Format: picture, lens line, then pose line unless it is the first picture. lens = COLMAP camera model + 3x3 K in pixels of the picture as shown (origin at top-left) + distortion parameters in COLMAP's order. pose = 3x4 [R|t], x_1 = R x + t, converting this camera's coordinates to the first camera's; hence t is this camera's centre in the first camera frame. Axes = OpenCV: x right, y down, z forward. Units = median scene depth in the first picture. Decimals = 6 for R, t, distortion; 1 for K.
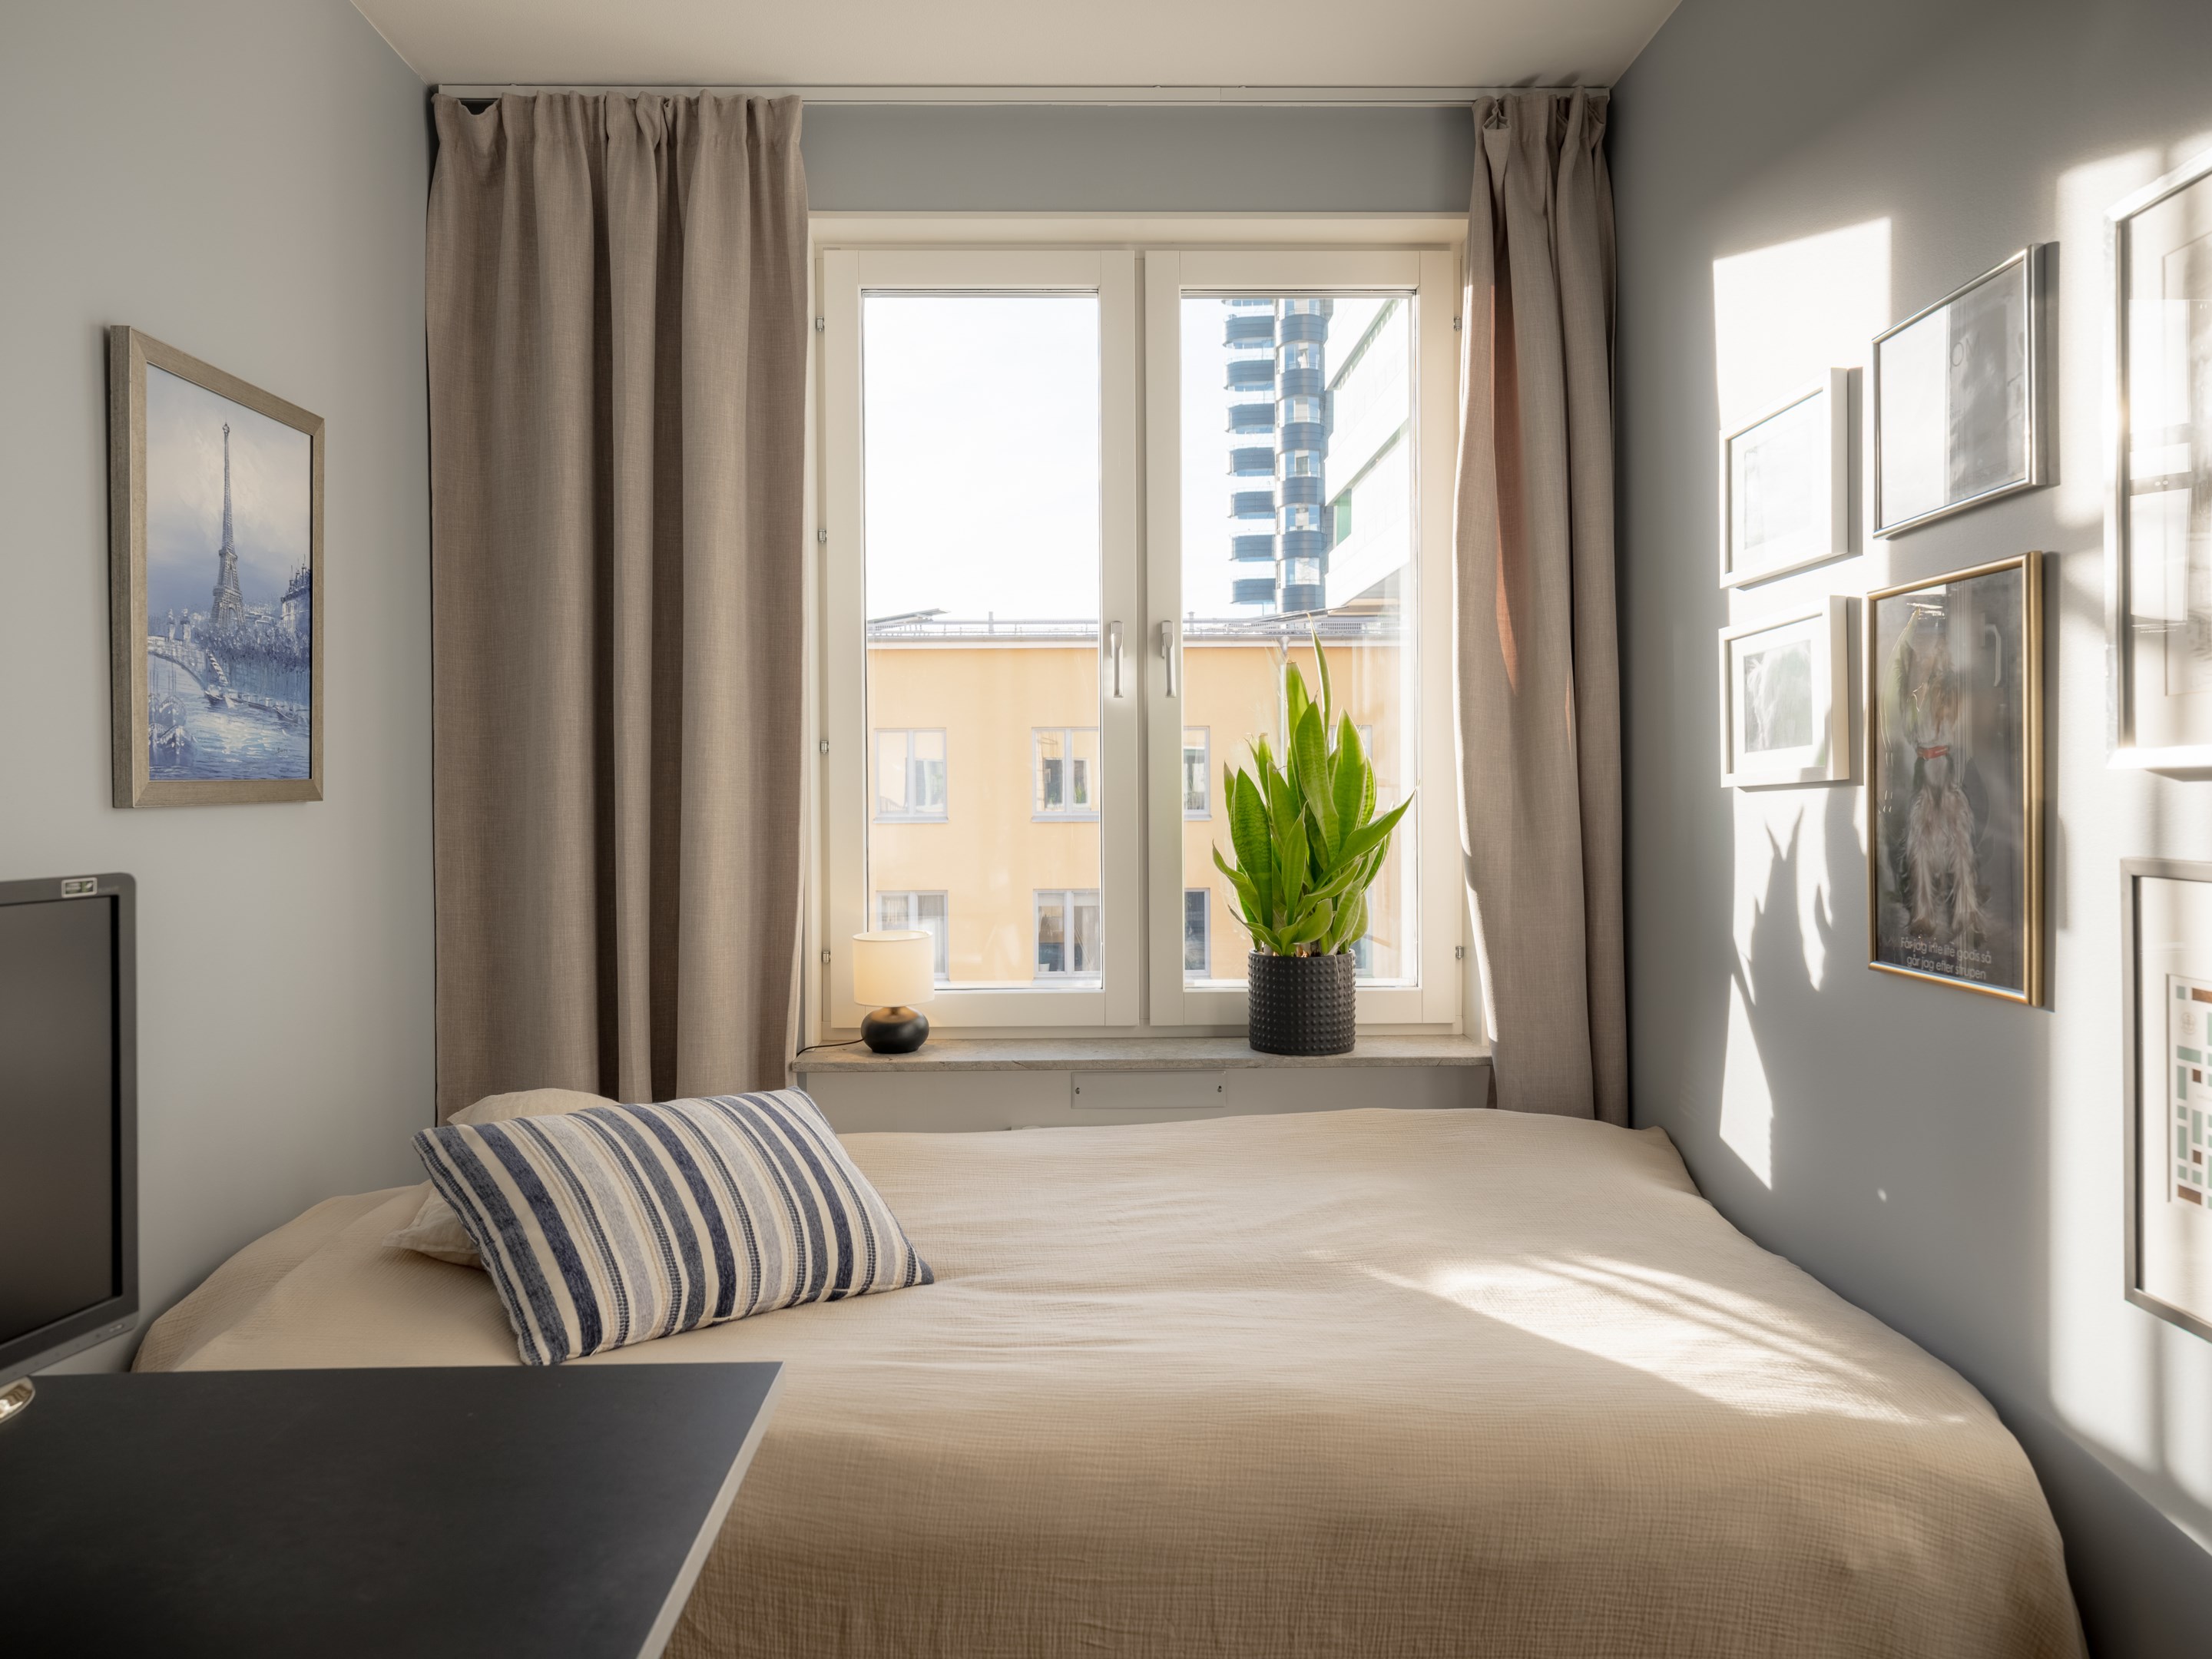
lens RADIAL K [[1527.1, 0, 1106.4], [0, 1527.1, 815.4], [0, 0, 1]] dist [-0.000398, -0.001876]
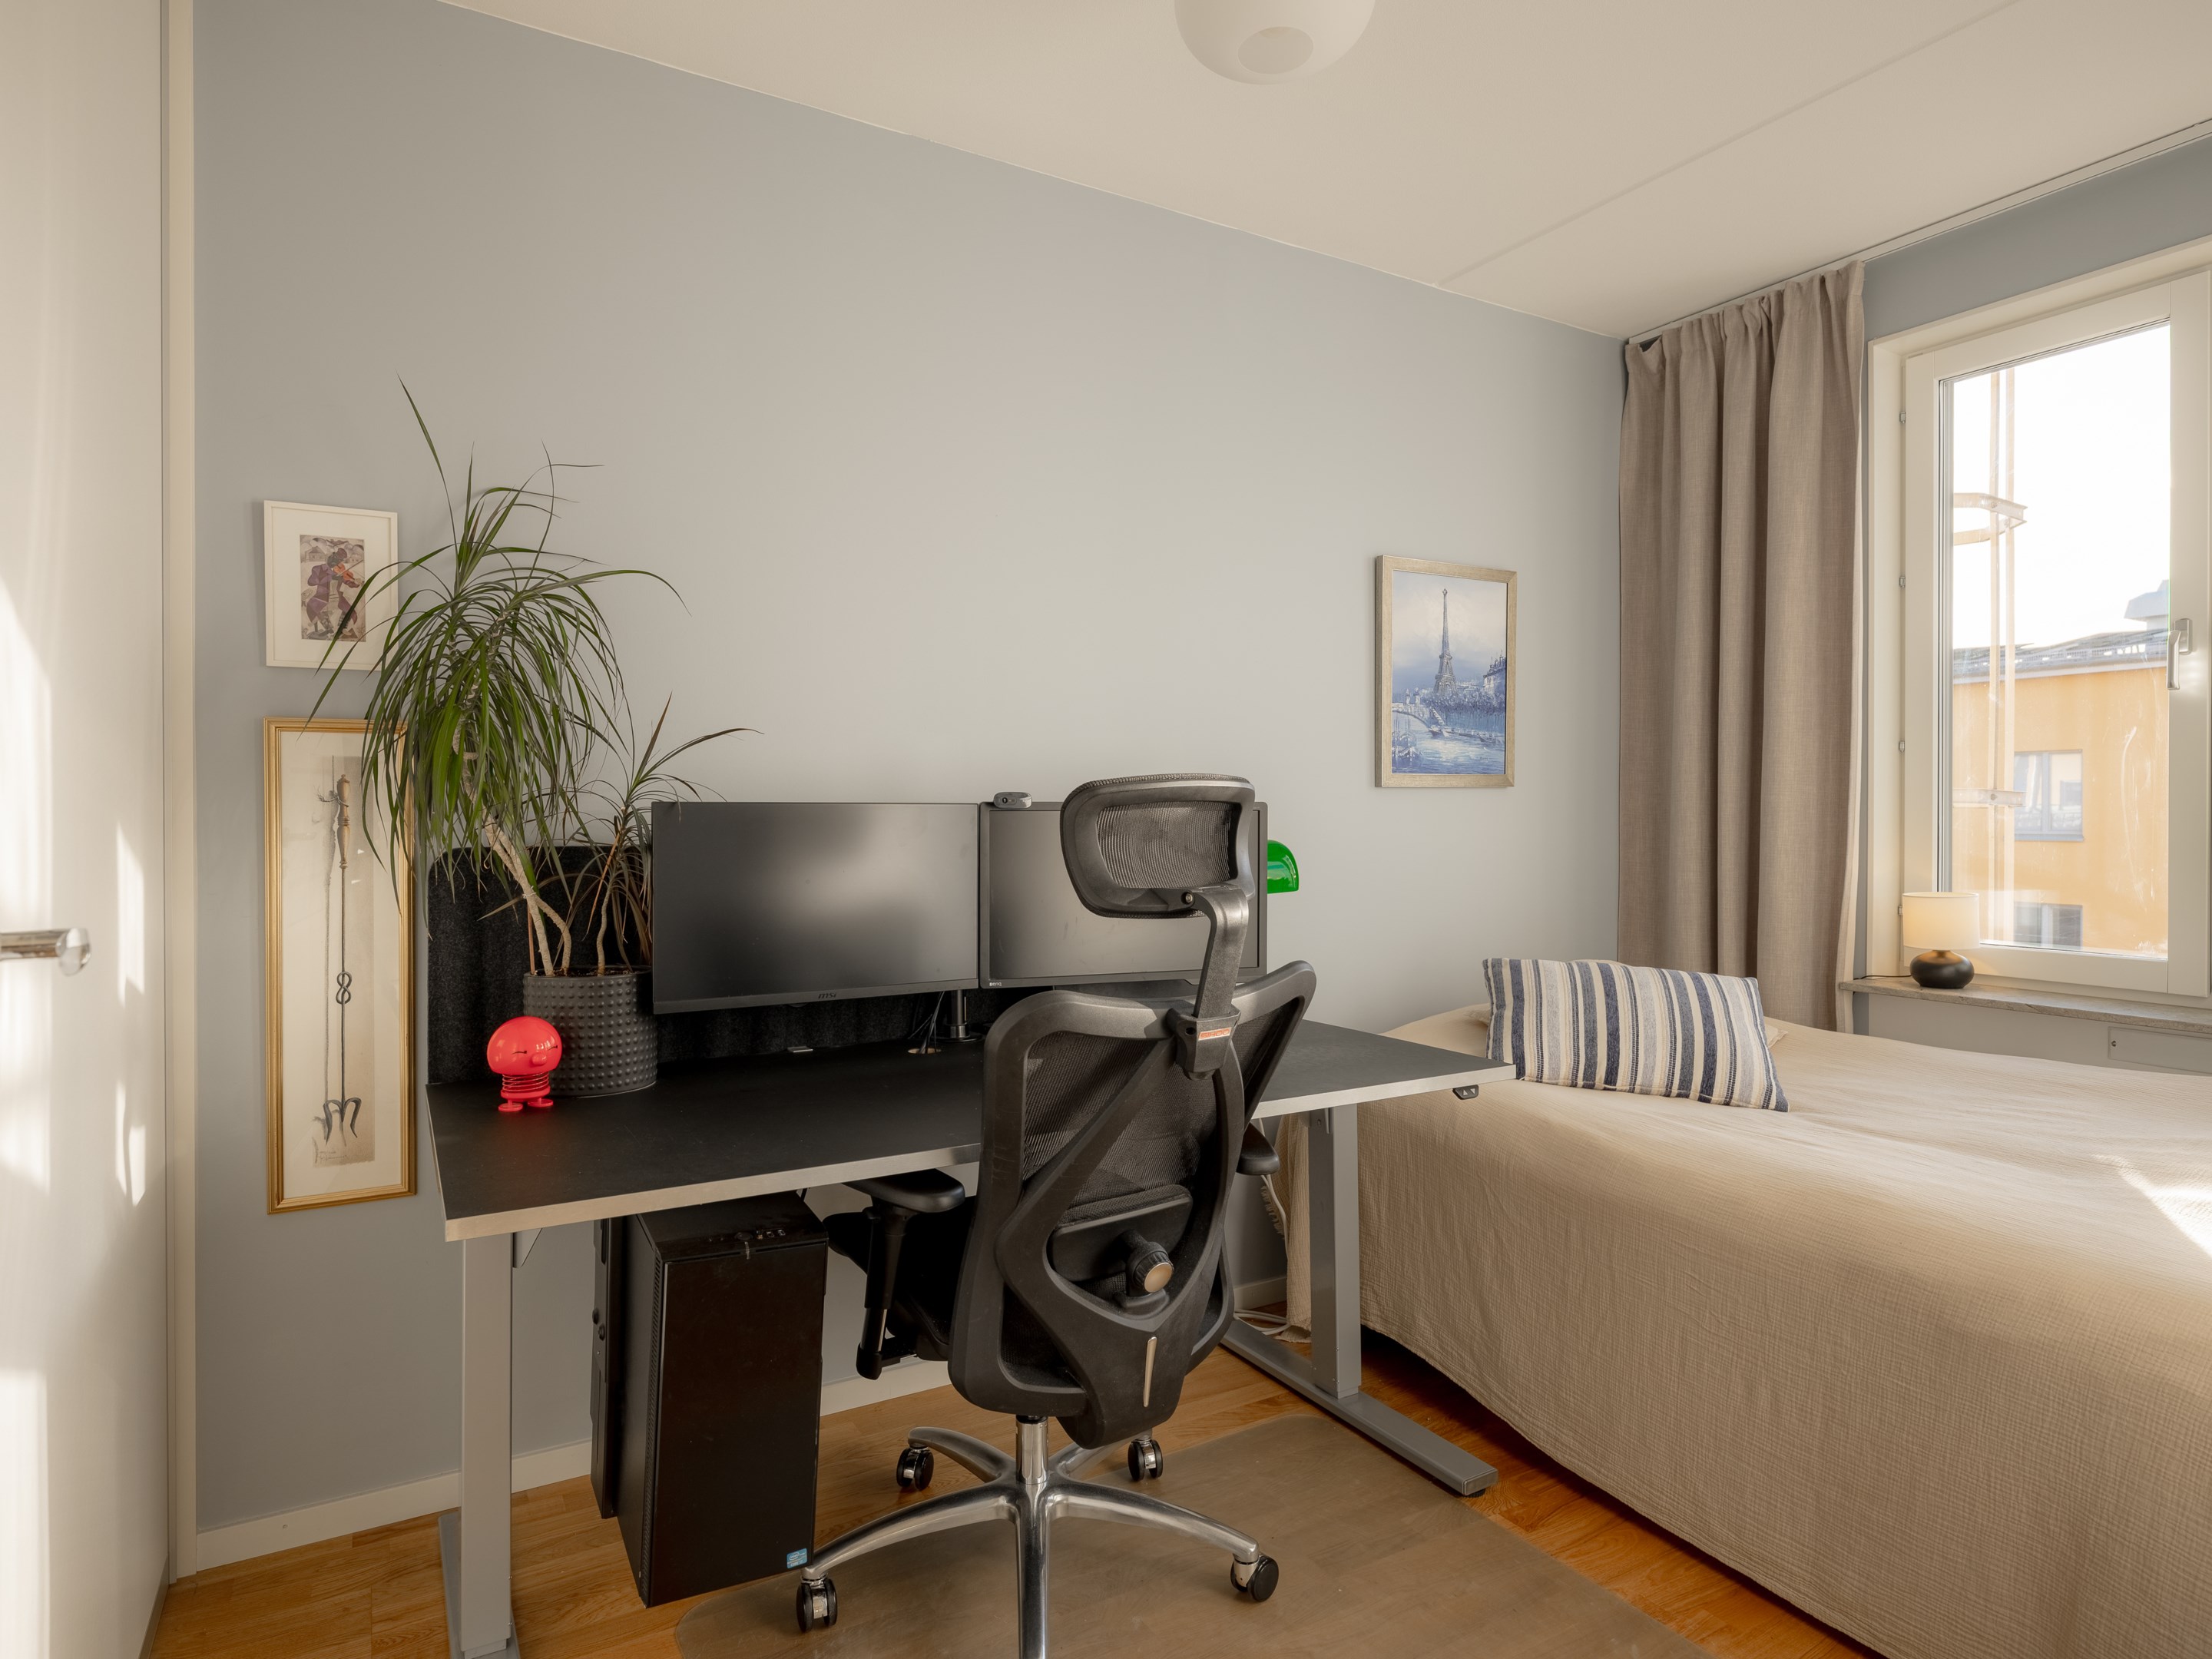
lens RADIAL K [[1267.2, 0, 1106.0], [0, 1267.2, 829.5], [0, 0, 1]] dist [-0.000797, 0.000158]
pose [[0.483554, 0.016406, -0.875161, 0.565366], [-0.017711, 0.999803, 0.008957, 0.036415], [0.875135, 0.011169, 0.483749, -0.131805]]
